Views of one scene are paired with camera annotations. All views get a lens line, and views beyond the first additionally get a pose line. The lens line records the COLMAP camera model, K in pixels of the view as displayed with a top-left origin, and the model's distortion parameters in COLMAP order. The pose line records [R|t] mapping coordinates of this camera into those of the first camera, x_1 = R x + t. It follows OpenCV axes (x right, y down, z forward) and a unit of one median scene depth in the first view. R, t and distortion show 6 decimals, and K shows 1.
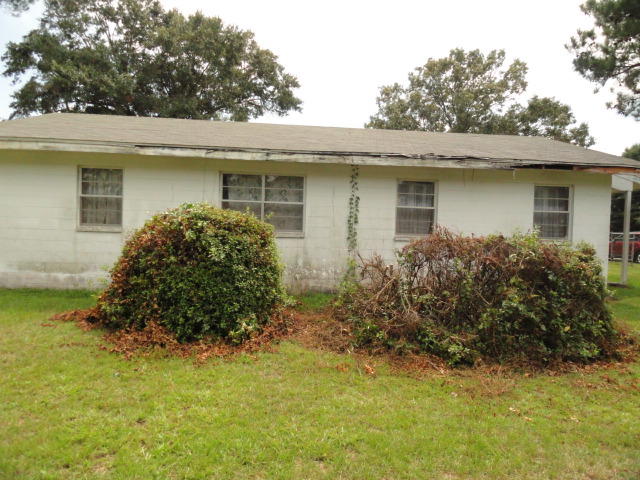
lens RADIAL K [[448.1, 0, 320.0], [0, 448.1, 240.0], [0, 0, 1]] dist [-0.002301, 0.000601]
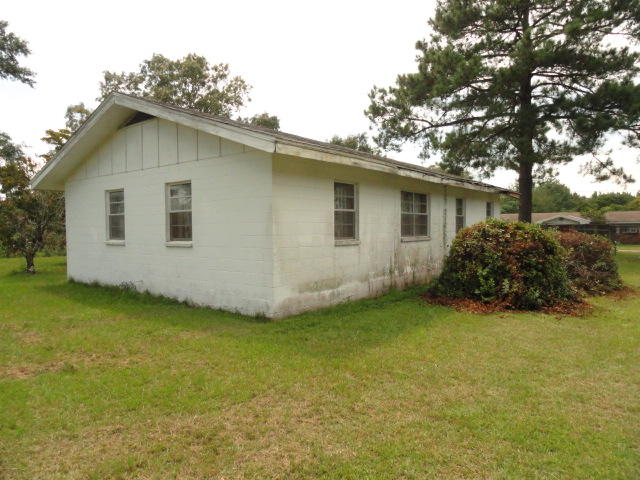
lens RADIAL K [[448.1, 0, 320.0], [0, 448.1, 240.0], [0, 0, 1]] dist [-0.002301, 0.000601]
pose [[0.659151, -0.060120, 0.749604, -1.303996], [0.047827, 0.998133, 0.037997, -0.071732], [-0.750488, 0.010806, 0.660795, 0.367259]]
